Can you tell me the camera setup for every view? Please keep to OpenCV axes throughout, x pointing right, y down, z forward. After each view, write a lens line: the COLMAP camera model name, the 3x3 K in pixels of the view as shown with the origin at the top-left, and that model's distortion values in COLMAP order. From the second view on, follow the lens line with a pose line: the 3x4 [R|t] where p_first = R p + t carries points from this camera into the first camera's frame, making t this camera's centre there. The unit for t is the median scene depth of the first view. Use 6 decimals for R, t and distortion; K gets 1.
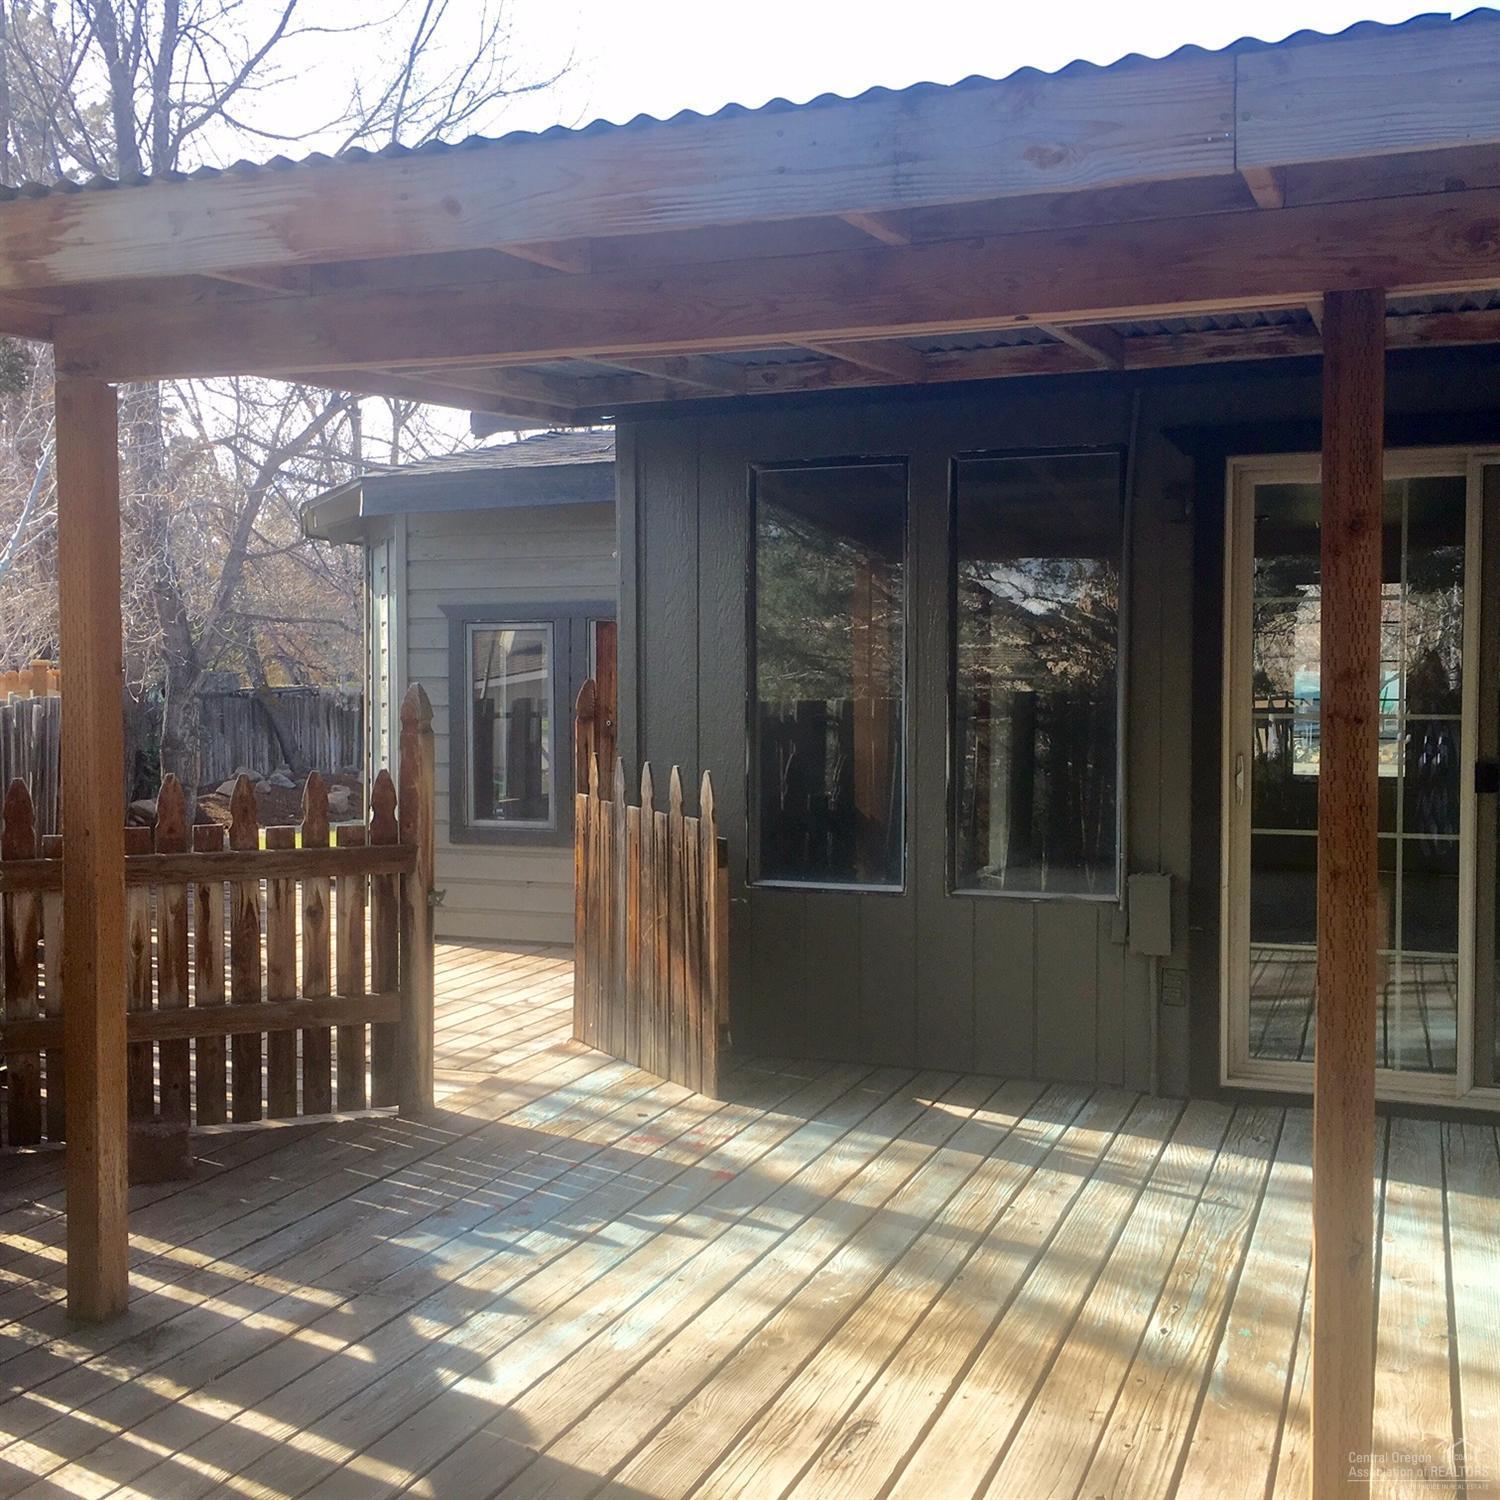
lens RADIAL K [[1696.9, 0, 720.3], [0, 1696.9, 751.1], [0, 0, 1]] dist [-0.013335, 0.176810]
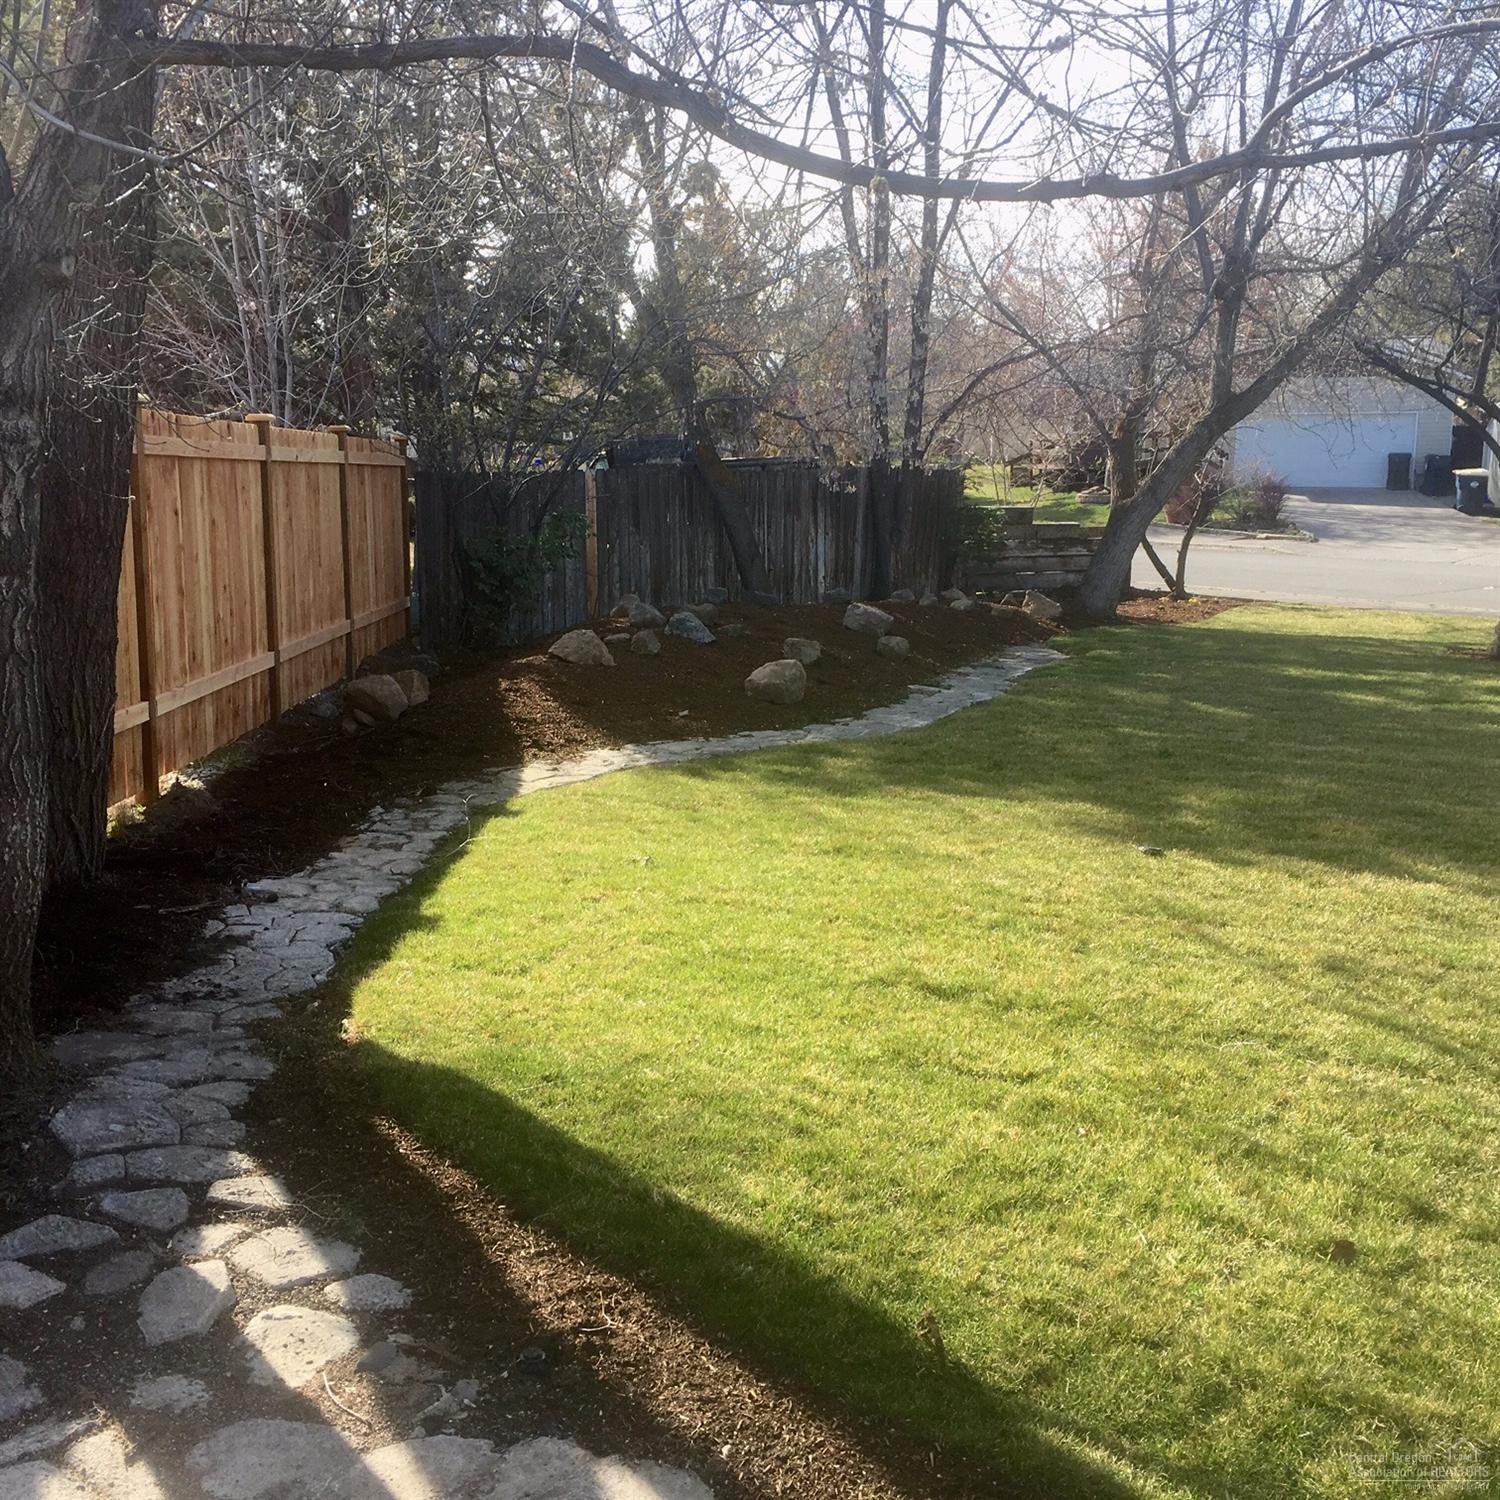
lens RADIAL K [[1696.9, 0, 720.3], [0, 1696.9, 751.1], [0, 0, 1]] dist [-0.013335, 0.176810]
pose [[0.950942, 0.059539, -0.303585, -0.206622], [-0.021490, 0.991649, 0.127167, -0.023939], [0.308621, -0.114404, 0.944280, 1.150122]]
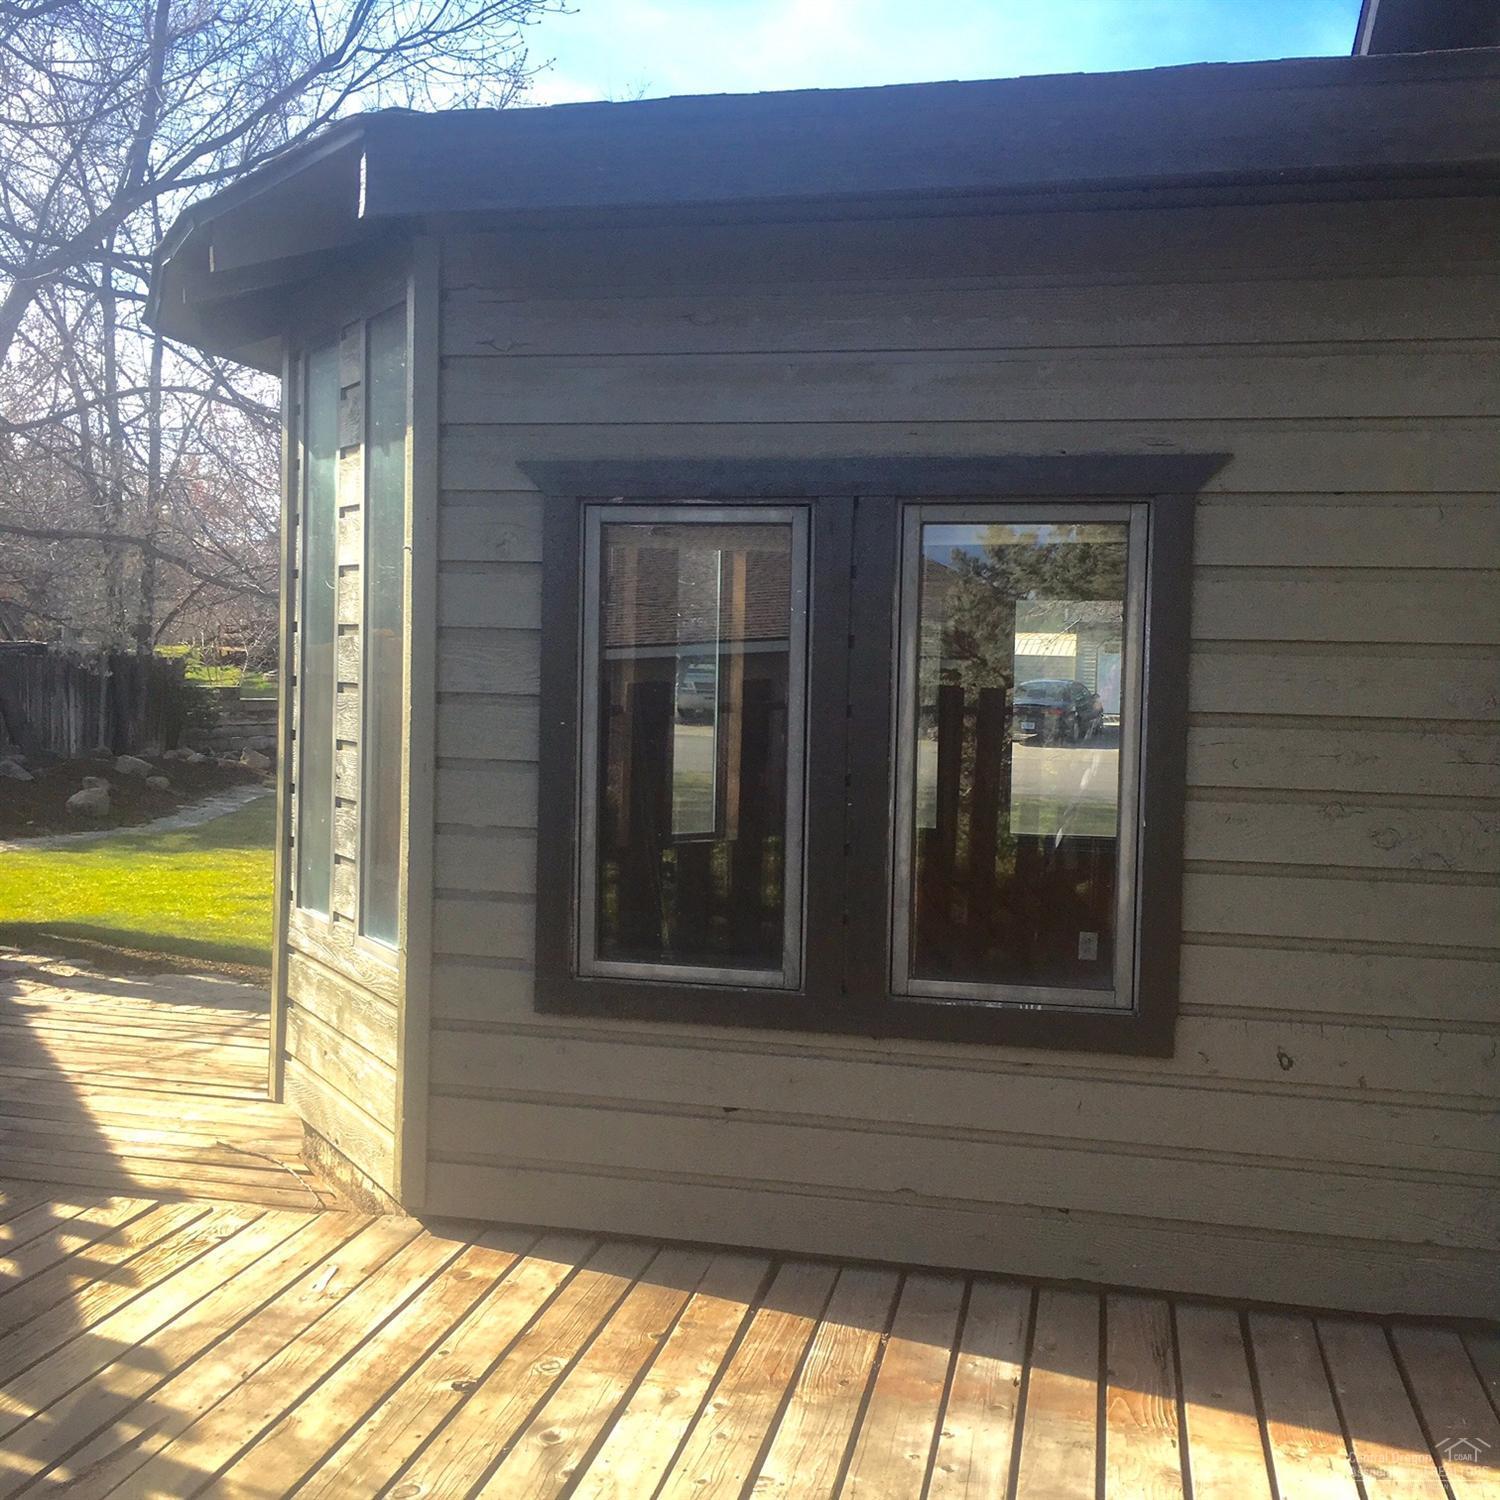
lens RADIAL K [[1626.9, 0, 745.5], [0, 1626.9, 711.2], [0, 0, 1]] dist [0.000269, 0.302669]
pose [[0.983037, 0.023387, 0.181912, -0.171938], [-0.021980, 0.999711, -0.009746, -0.018402], [-0.182087, 0.005582, 0.983267, 0.548465]]
